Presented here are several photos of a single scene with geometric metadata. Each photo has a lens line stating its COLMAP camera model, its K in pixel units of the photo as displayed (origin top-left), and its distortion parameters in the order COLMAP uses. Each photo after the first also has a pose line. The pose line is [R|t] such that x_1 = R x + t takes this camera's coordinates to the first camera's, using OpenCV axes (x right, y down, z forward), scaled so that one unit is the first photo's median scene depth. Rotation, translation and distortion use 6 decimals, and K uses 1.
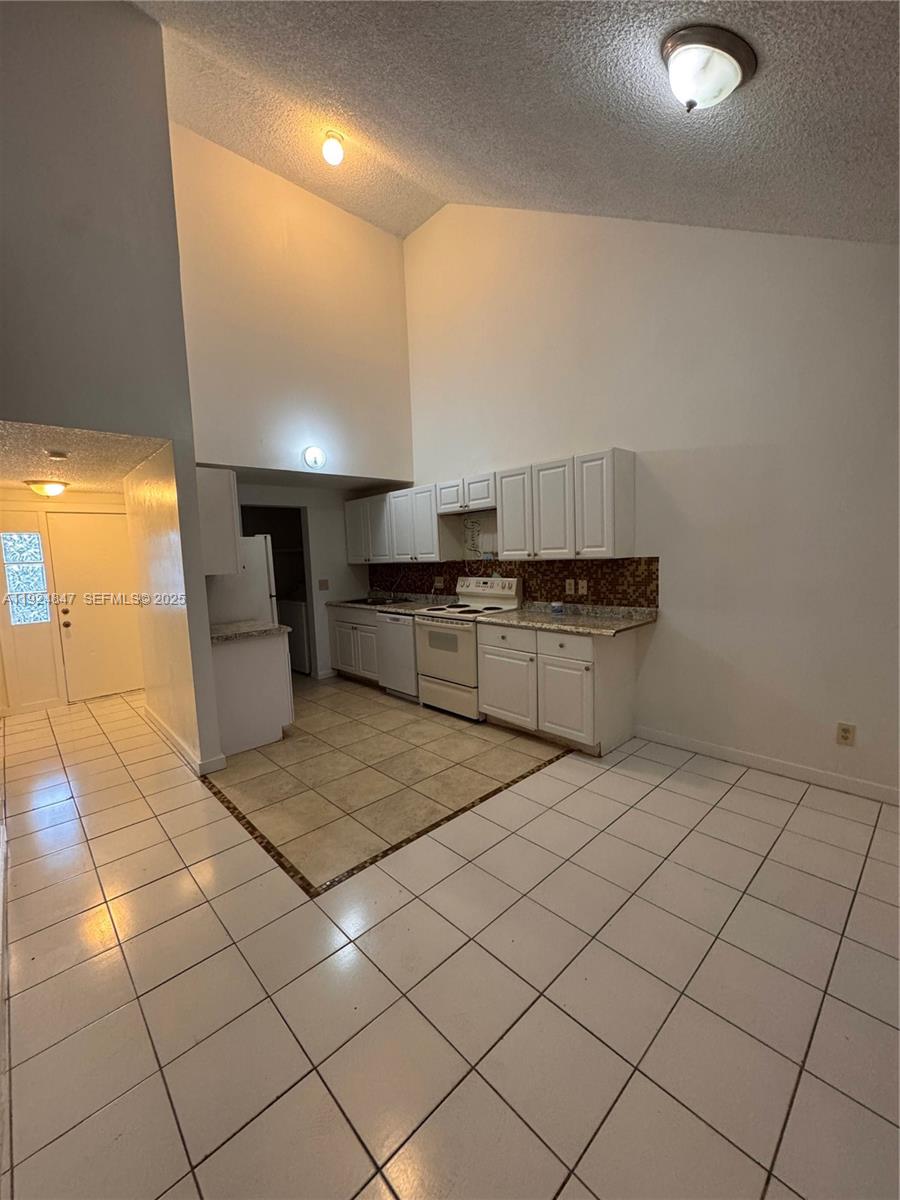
lens RADIAL K [[481.2, 0, 449.1], [0, 481.2, 597.6], [0, 0, 1]] dist [-0.000591, -0.000675]
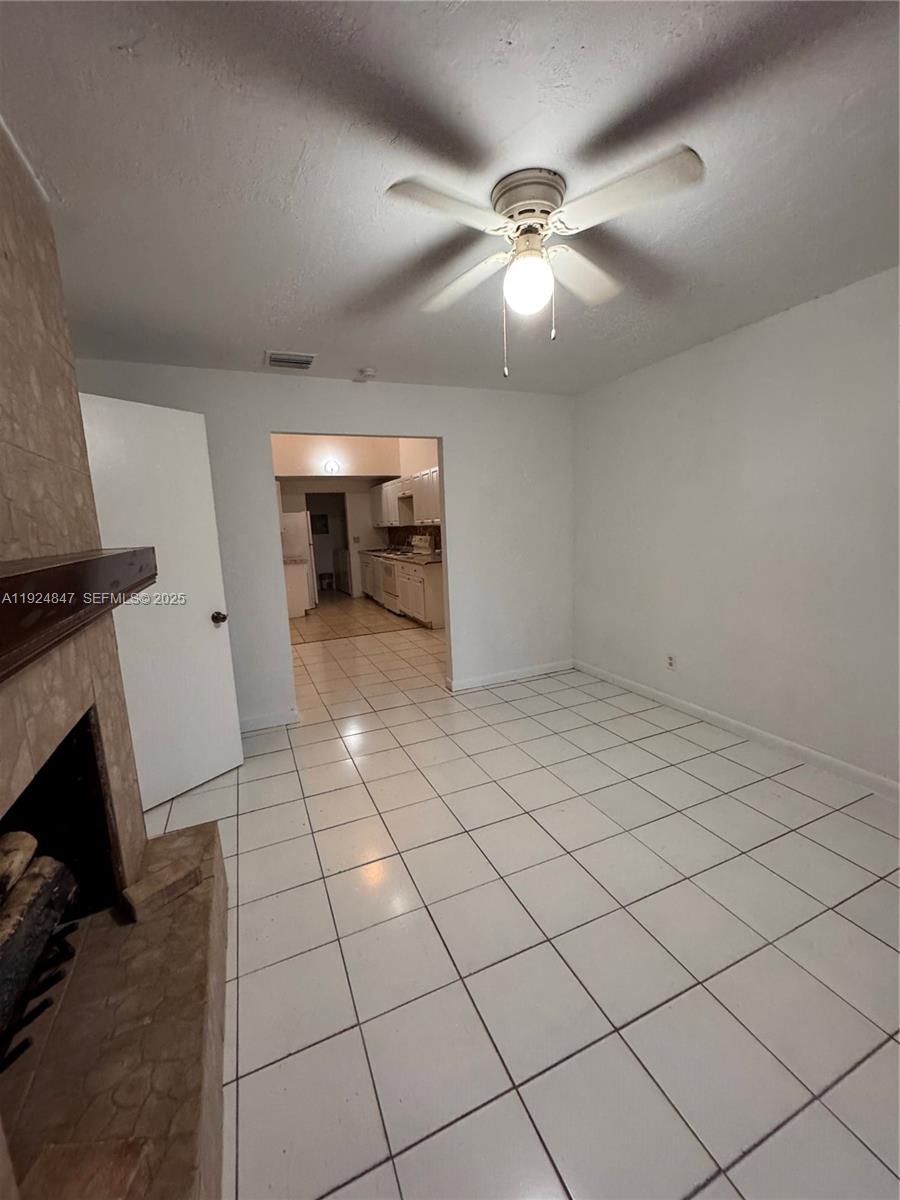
lens RADIAL K [[481.2, 0, 446.7], [0, 481.2, 605.2], [0, 0, 1]] dist [-0.000591, -0.000675]
pose [[0.942304, 0.058122, -0.329675, 0.752376], [-0.027855, 0.995010, 0.095804, 0.037135], [0.333598, -0.081093, 0.939221, -0.588259]]
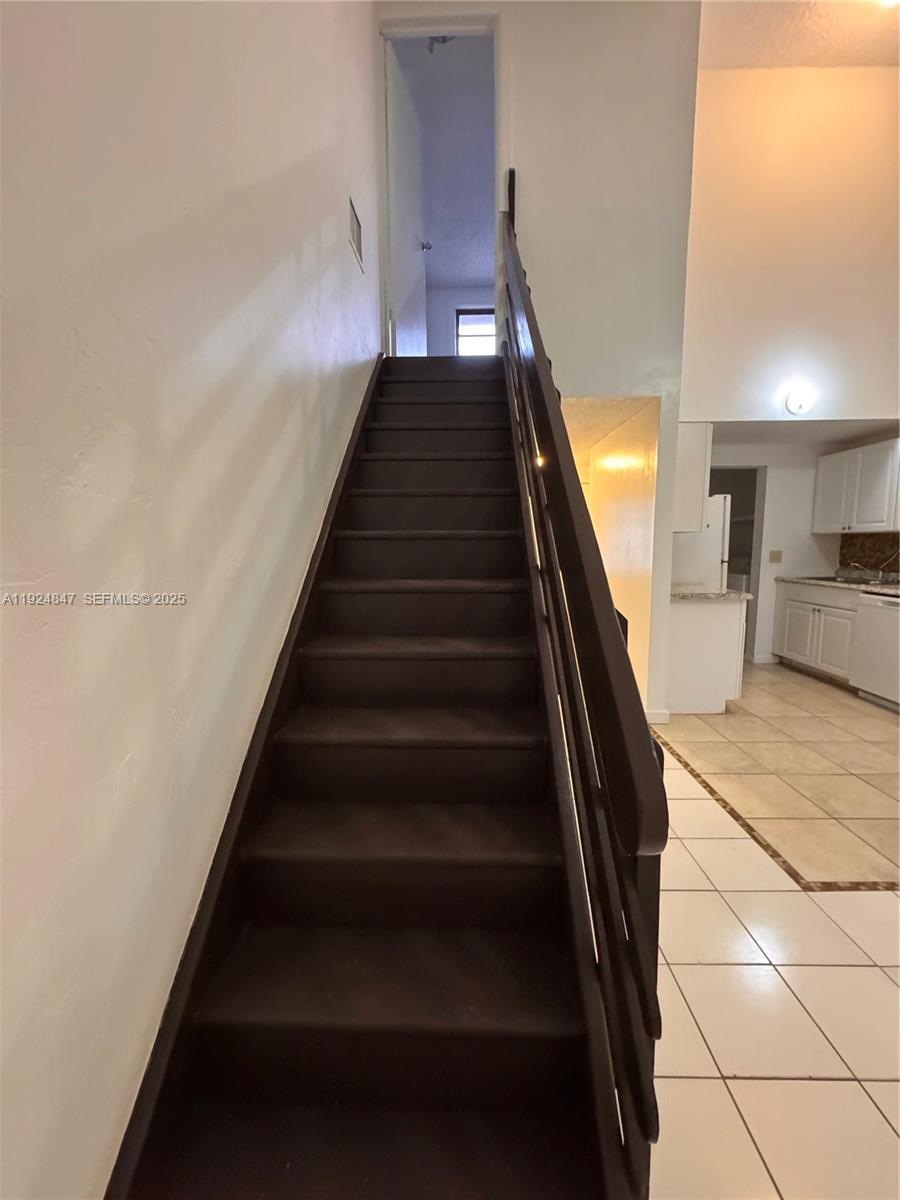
lens RADIAL K [[481.2, 0, 451.4], [0, 481.2, 599.4], [0, 0, 1]] dist [-0.000591, -0.000675]
pose [[0.716330, 0.117770, -0.687752, -0.096922], [-0.087463, 0.993034, 0.078949, 0.042077], [0.692259, 0.003600, 0.721640, -0.034336]]
